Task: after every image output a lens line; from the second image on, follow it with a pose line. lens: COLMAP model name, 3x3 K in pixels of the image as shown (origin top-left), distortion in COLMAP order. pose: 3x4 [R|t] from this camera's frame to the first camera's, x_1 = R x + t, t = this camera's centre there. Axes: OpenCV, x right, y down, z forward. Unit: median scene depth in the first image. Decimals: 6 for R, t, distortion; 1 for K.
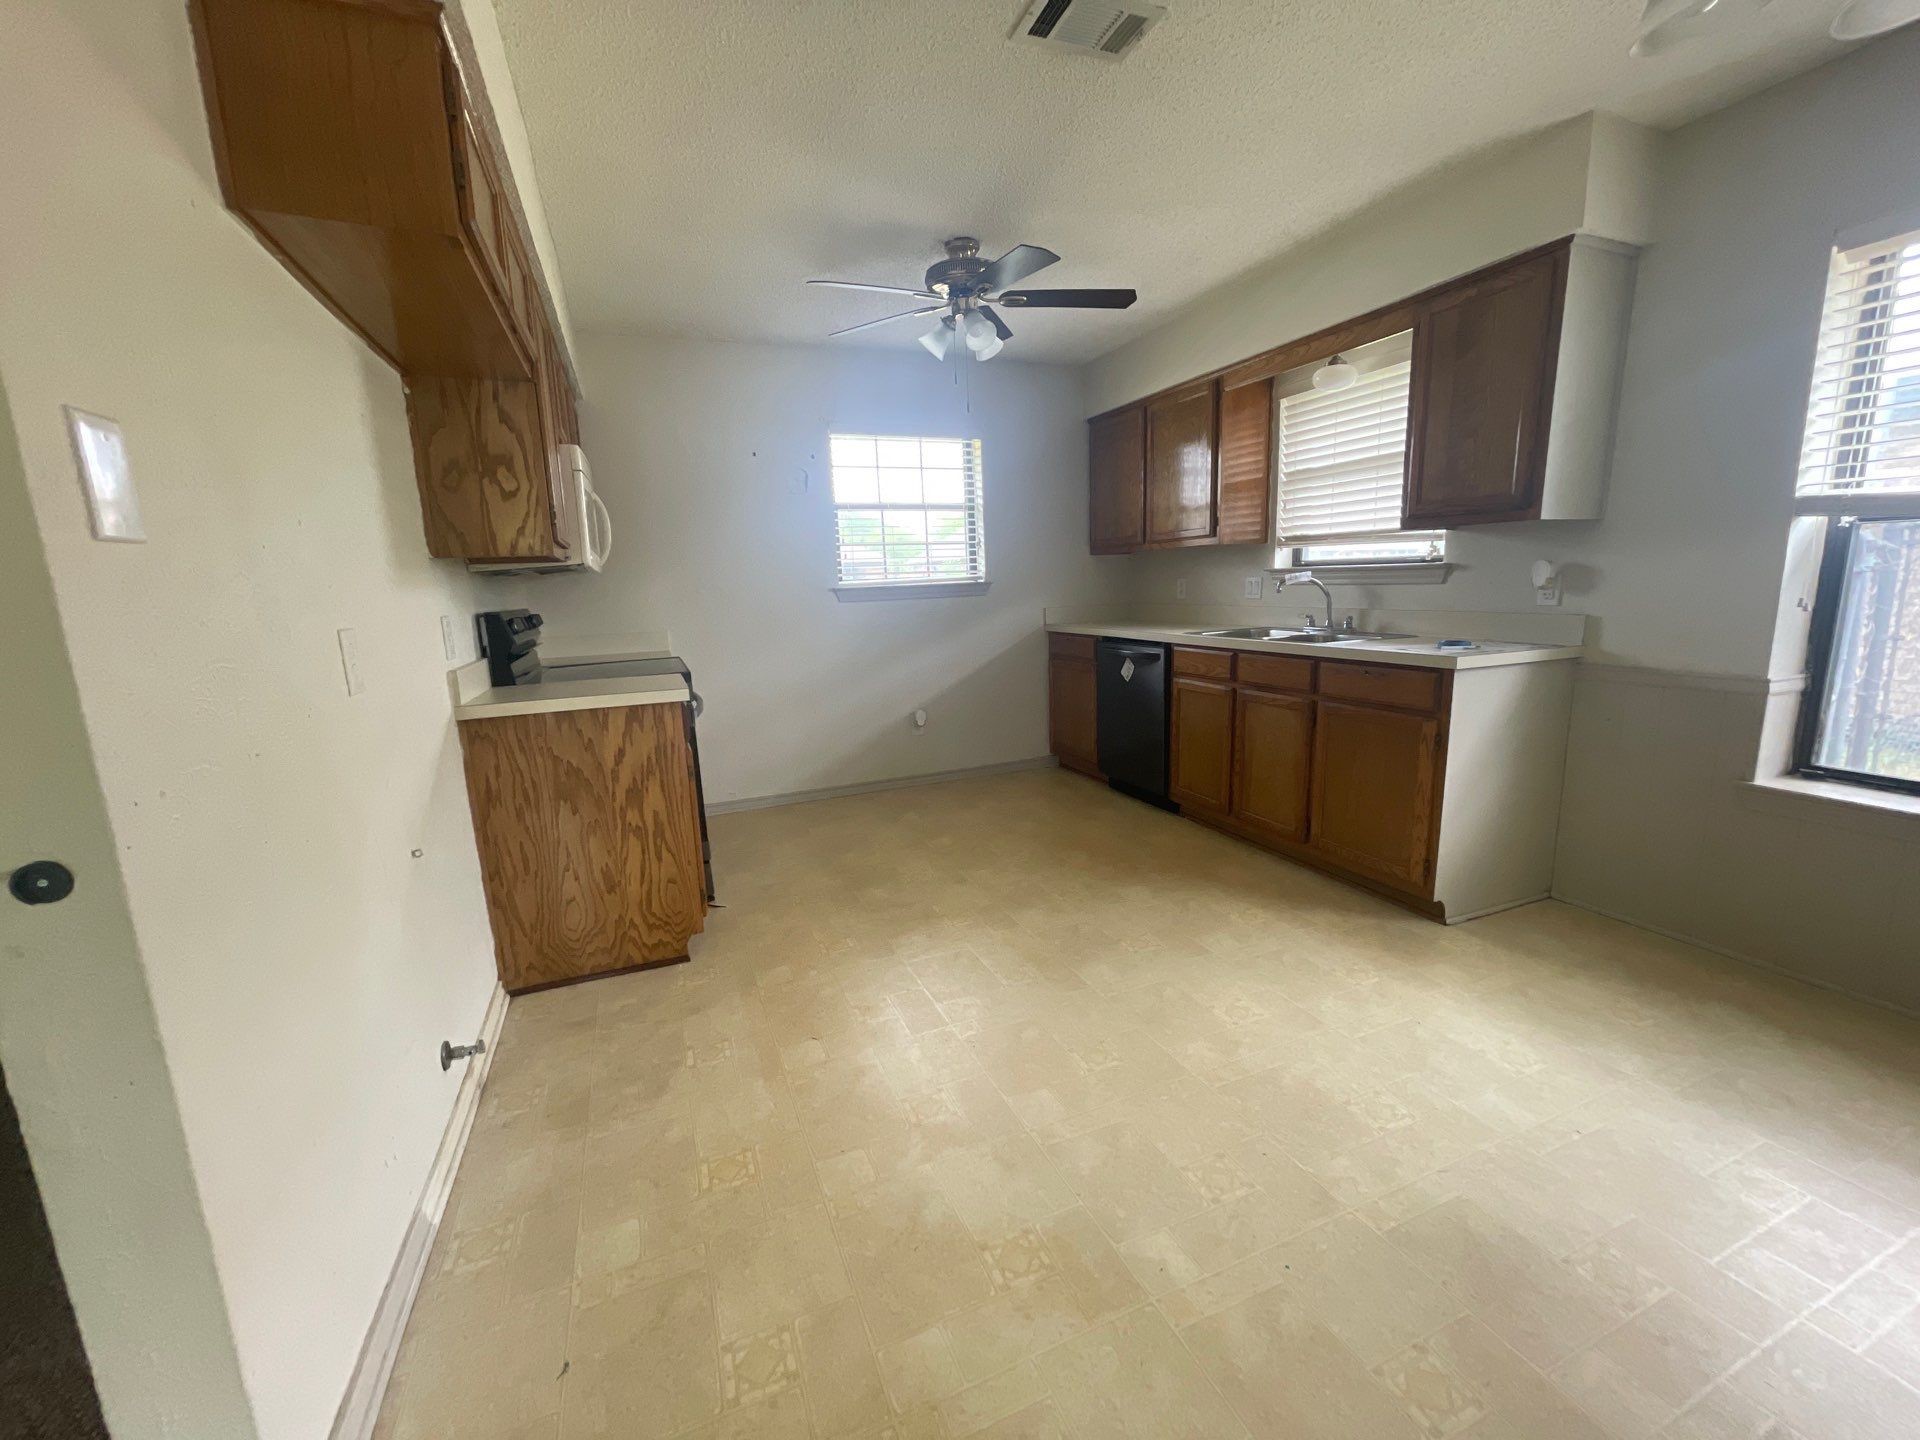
lens RADIAL K [[776.5, 0, 958.7], [0, 776.5, 721.3], [0, 0, 1]] dist [0.001578, 0.000245]
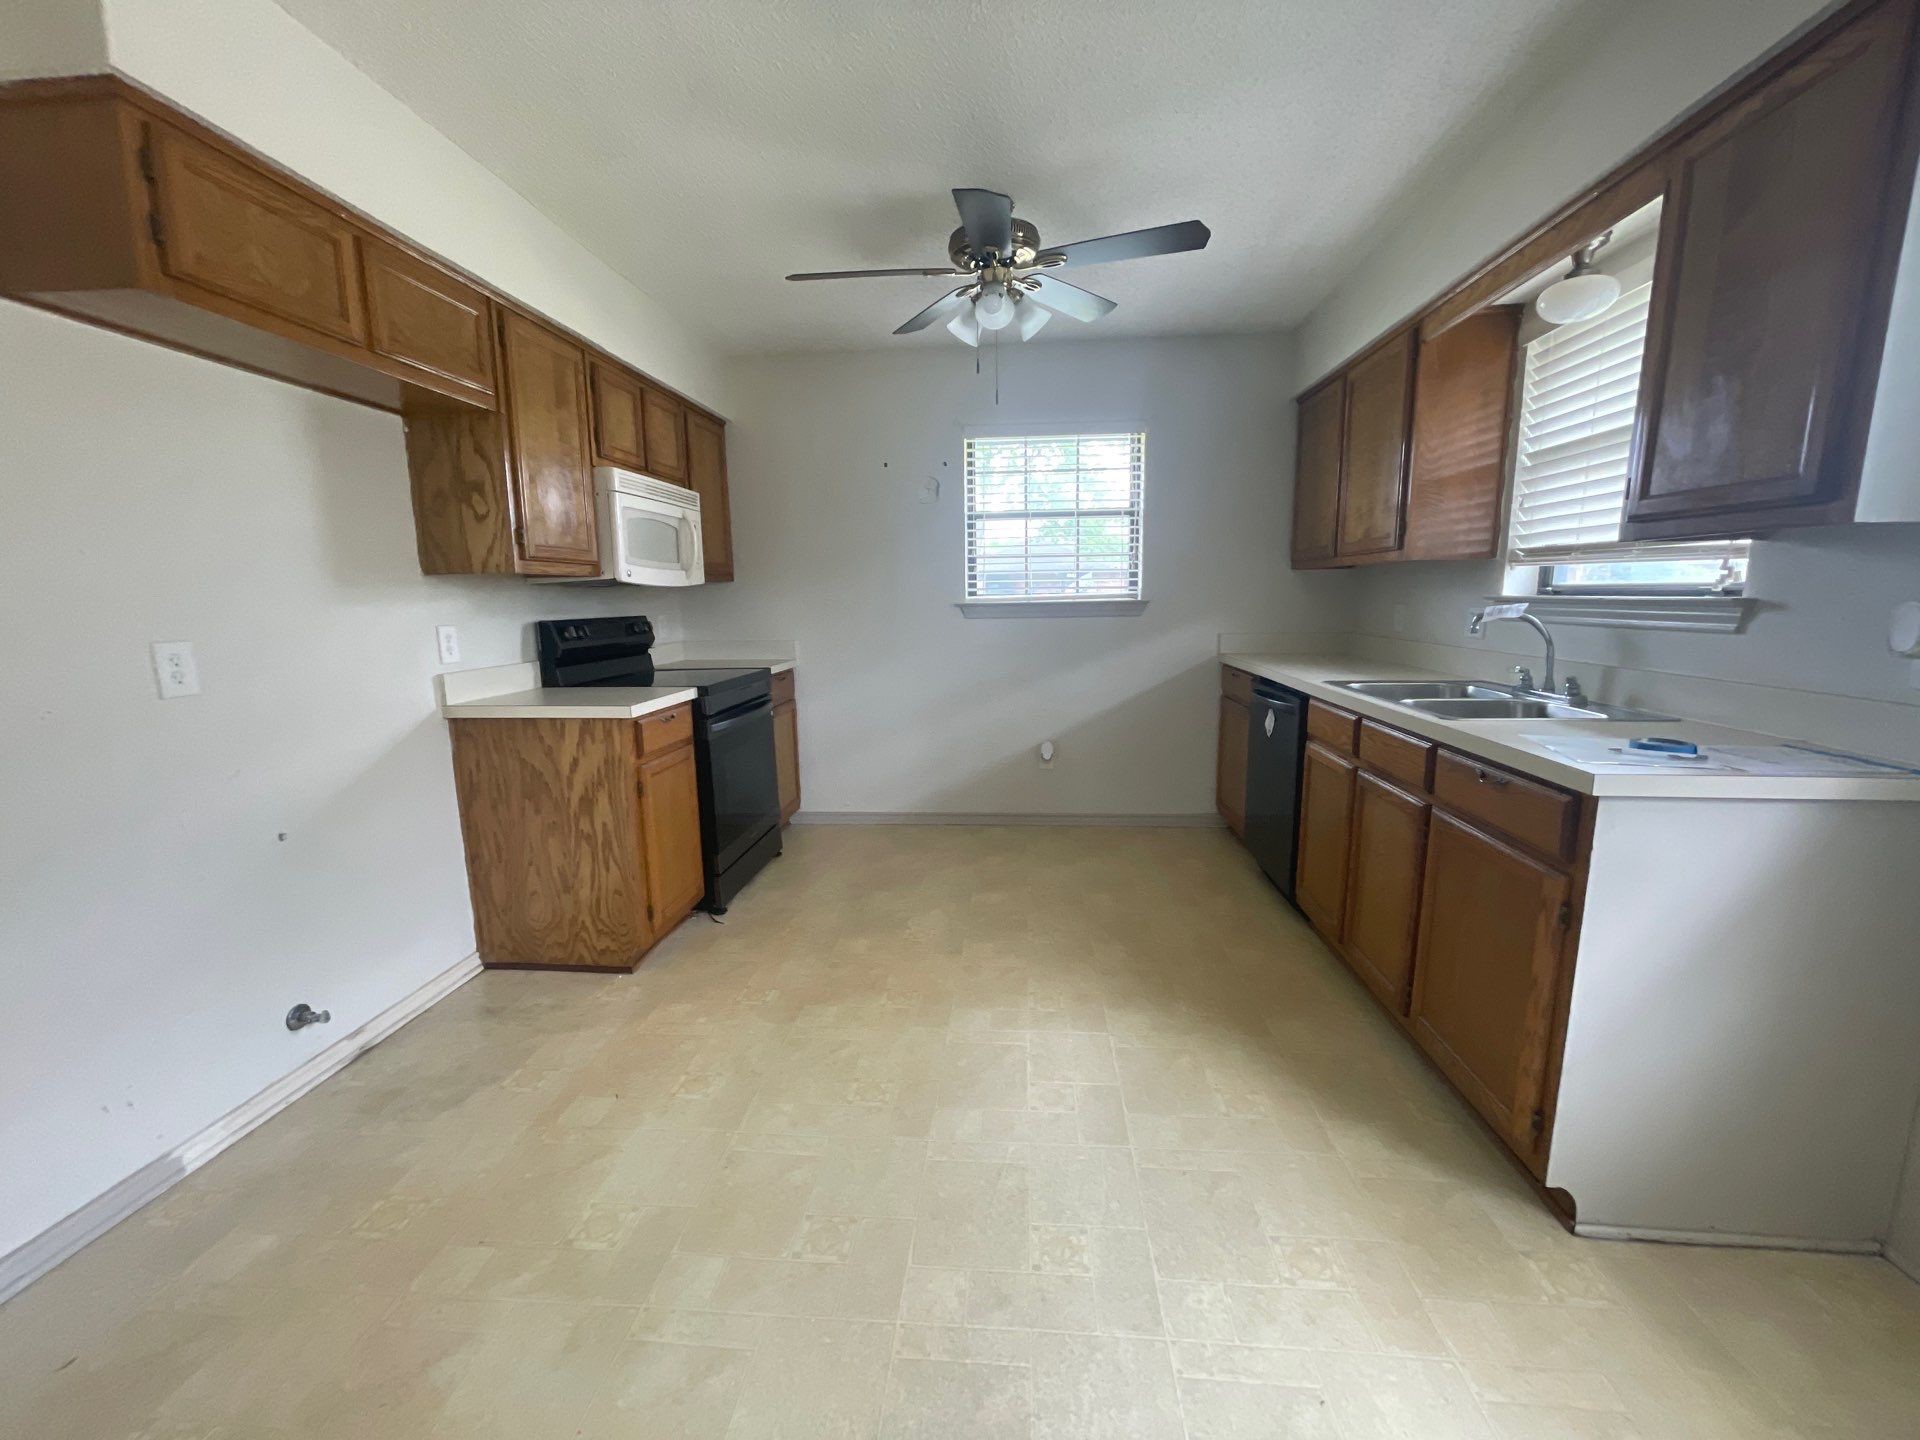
lens RADIAL K [[776.5, 0, 959.4], [0, 776.5, 721.0], [0, 0, 1]] dist [0.001578, 0.000245]
pose [[0.887923, 0.098181, -0.449391, 0.395200], [-0.100326, 0.994771, 0.019106, -0.069761], [0.448917, 0.028121, 0.893131, 0.243426]]
